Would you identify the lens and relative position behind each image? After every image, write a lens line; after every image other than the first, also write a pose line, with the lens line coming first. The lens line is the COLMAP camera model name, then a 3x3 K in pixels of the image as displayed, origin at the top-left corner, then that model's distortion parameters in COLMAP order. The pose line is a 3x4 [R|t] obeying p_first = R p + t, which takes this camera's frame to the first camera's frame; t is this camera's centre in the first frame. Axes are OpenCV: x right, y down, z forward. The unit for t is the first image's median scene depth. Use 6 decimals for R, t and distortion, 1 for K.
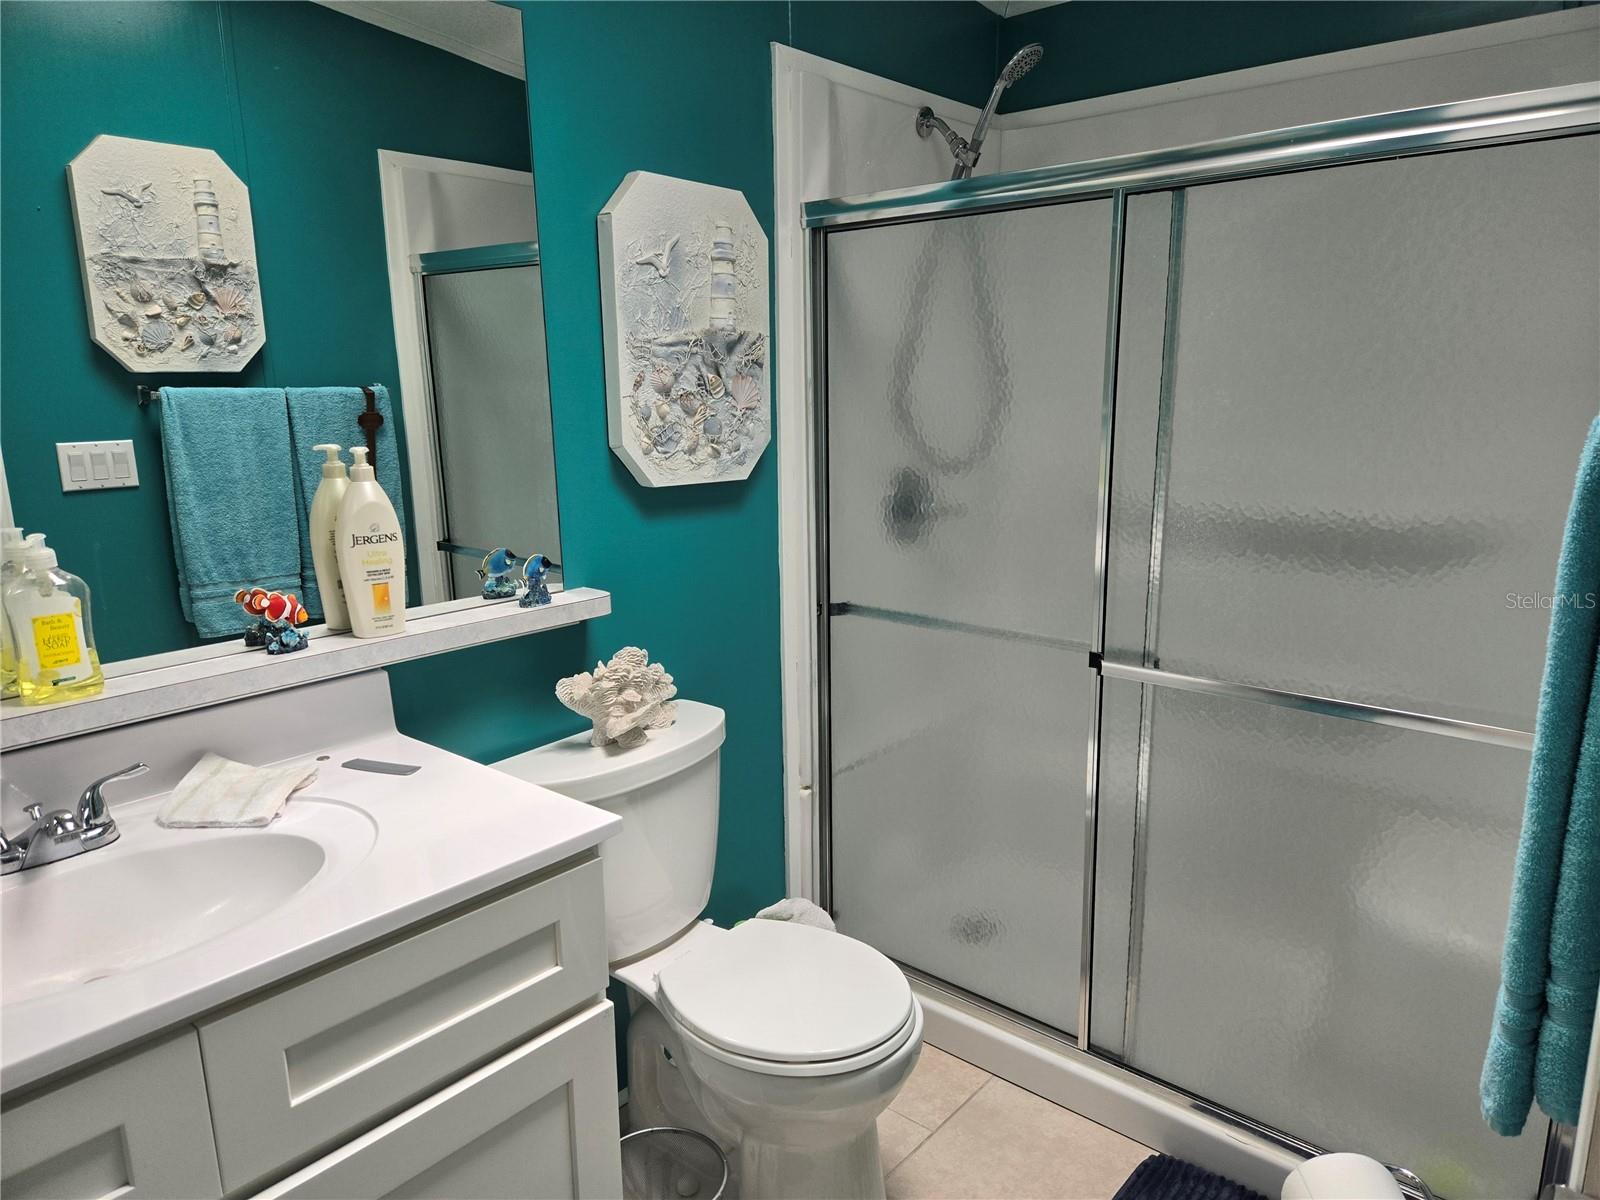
lens RADIAL K [[1066.2, 0, 800.0], [0, 1066.2, 600.0], [0, 0, 1]] dist [0.093606, -0.087750]
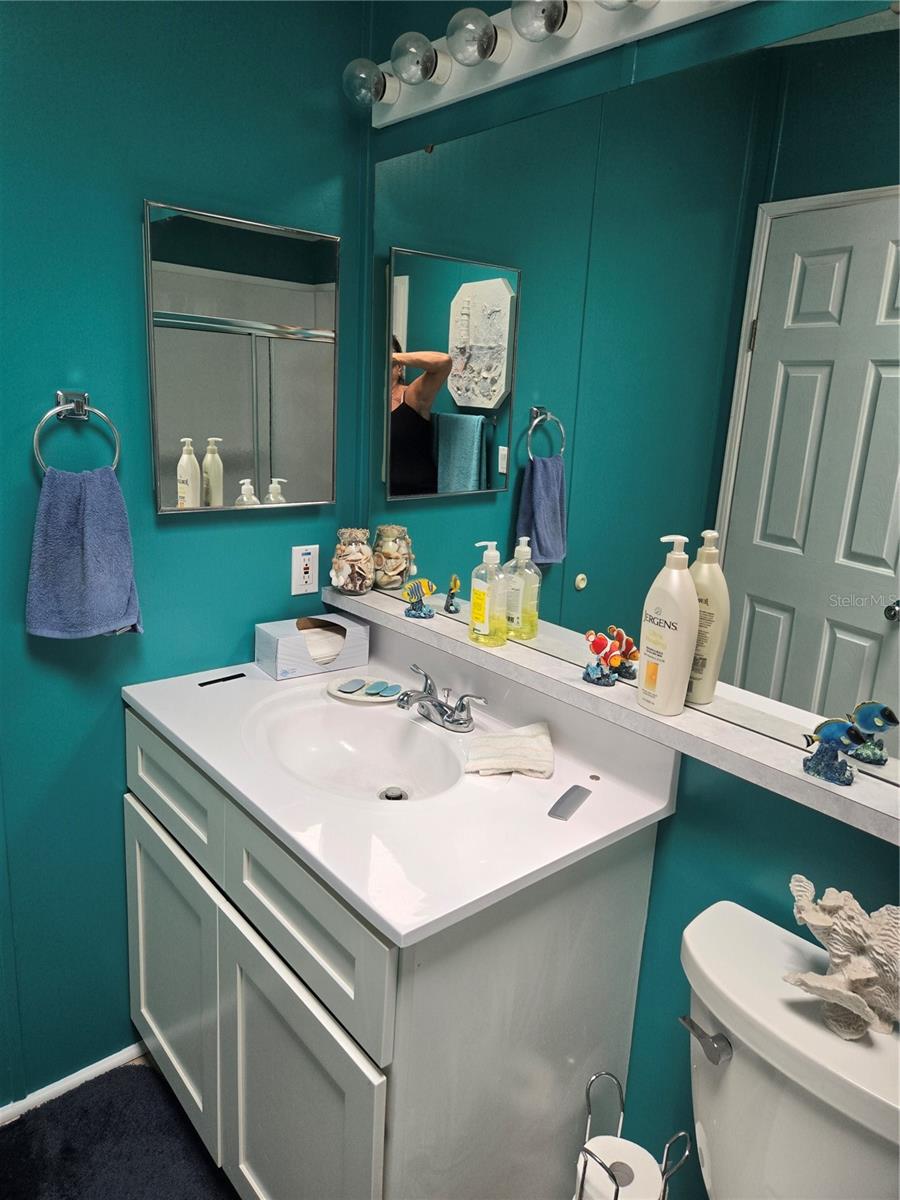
lens RADIAL K [[799.7, 0, 450.0], [0, 799.7, 600.0], [0, 0, 1]] dist [0.093606, -0.087750]
pose [[-0.146256, 0.255874, -0.955582, 0.381637], [-0.255037, 0.923563, 0.286335, -0.248566], [0.955806, 0.285587, -0.069819, 0.854072]]
